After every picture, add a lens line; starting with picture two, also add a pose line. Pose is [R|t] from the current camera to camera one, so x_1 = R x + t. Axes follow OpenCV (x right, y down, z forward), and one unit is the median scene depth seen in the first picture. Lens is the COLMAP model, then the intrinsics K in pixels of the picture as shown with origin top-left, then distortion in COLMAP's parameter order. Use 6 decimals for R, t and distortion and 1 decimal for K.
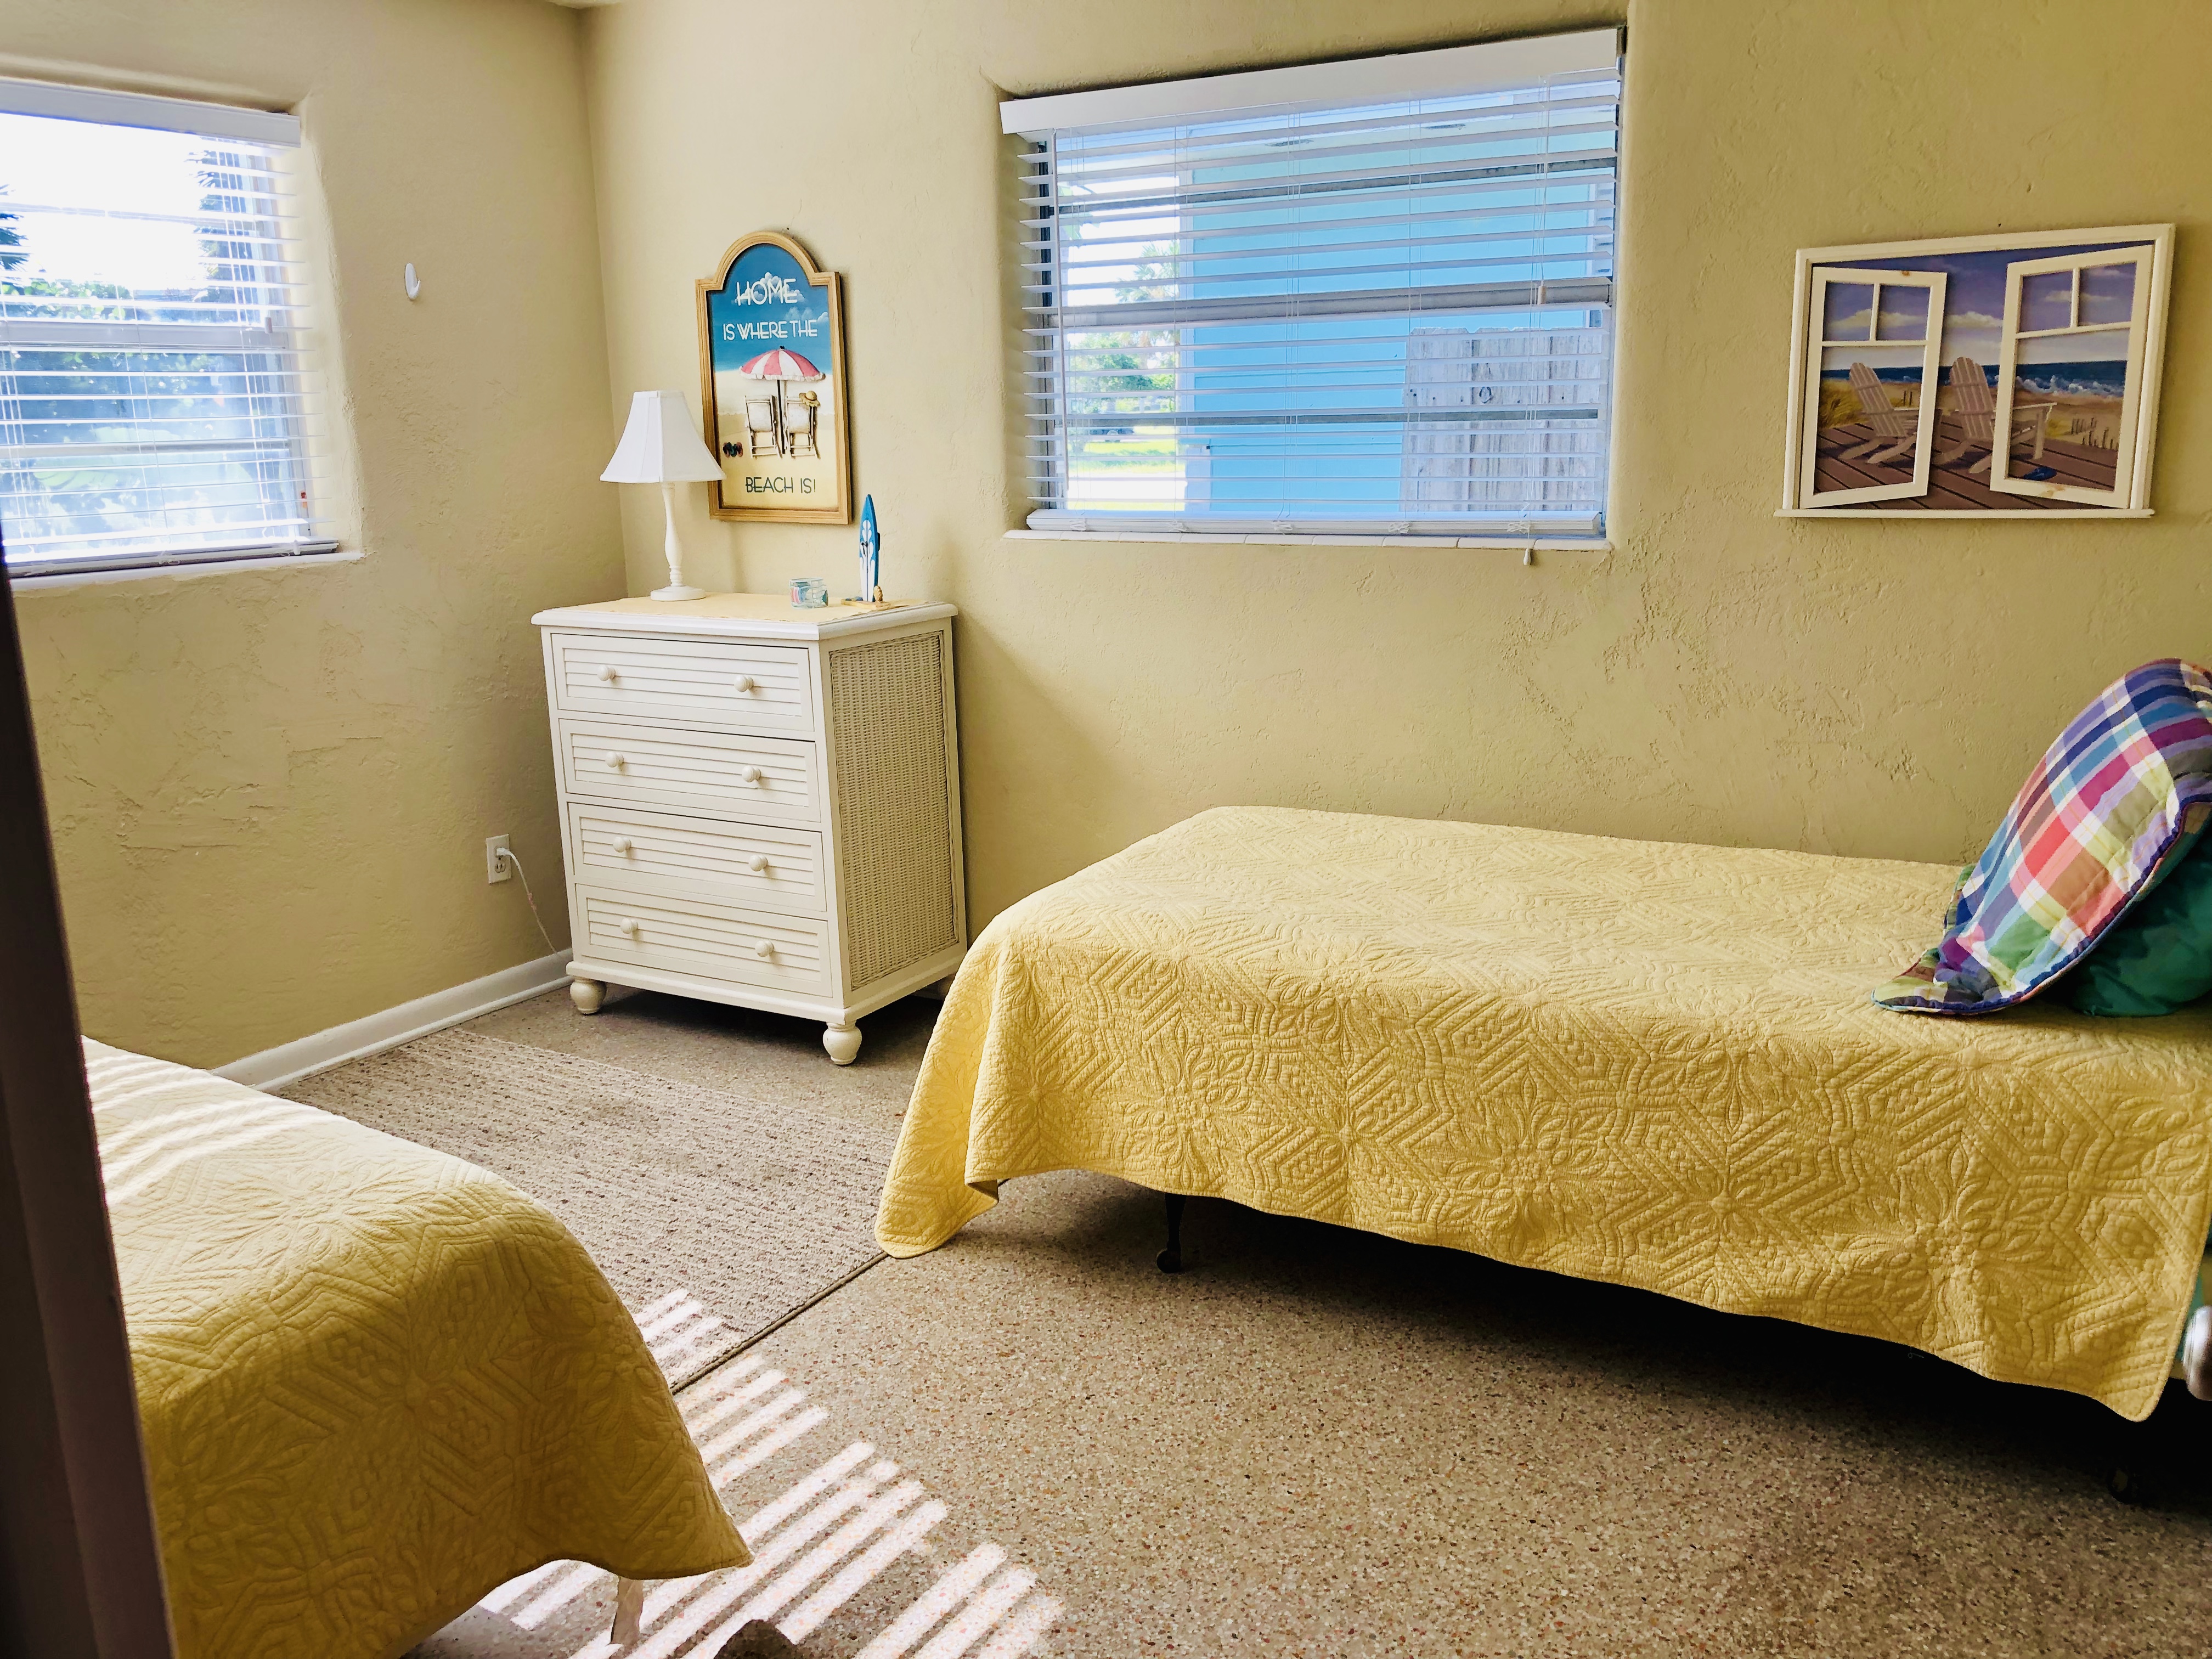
lens RADIAL K [[1809.3, 0, 1106.0], [0, 1809.3, 829.5], [0, 0, 1]] dist [-0.001706, -0.001419]
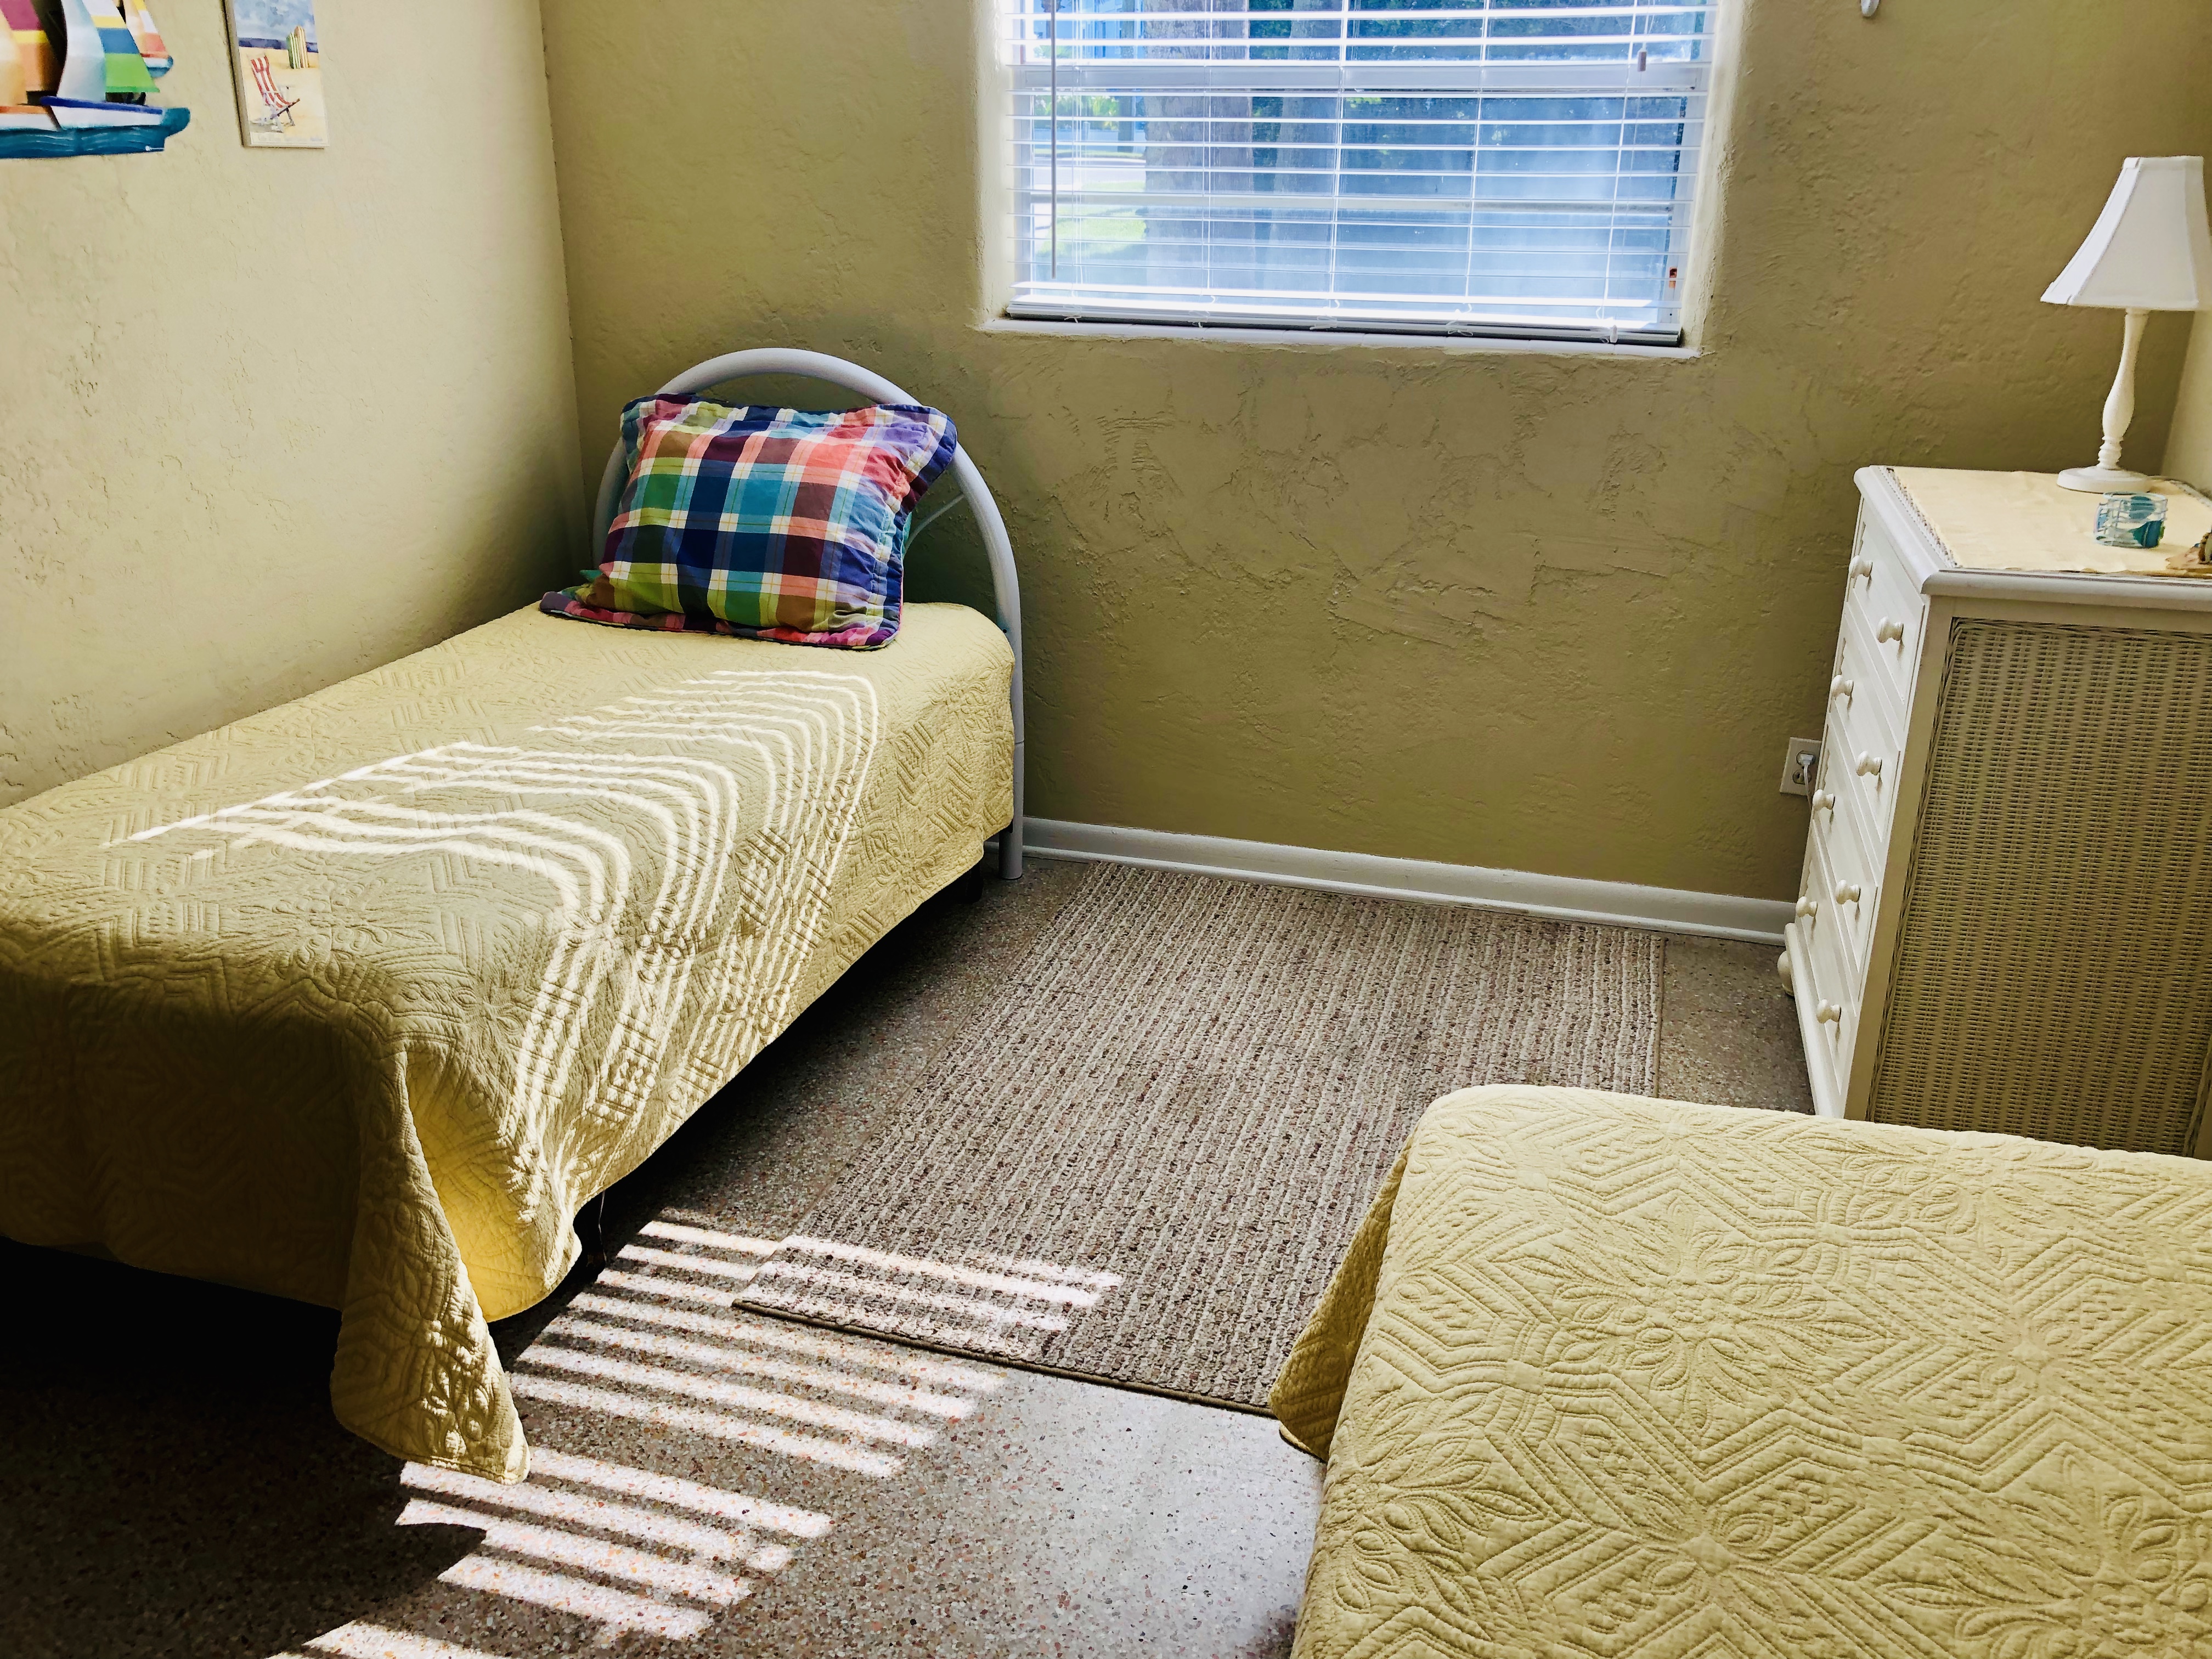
lens RADIAL K [[1809.3, 0, 1106.0], [0, 1809.3, 829.5], [0, 0, 1]] dist [-0.001706, -0.001419]
pose [[0.263299, 0.368822, -0.891428, 0.355385], [-0.231627, 0.921173, 0.312714, -0.162713], [0.936495, 0.124141, 0.327973, 0.562914]]
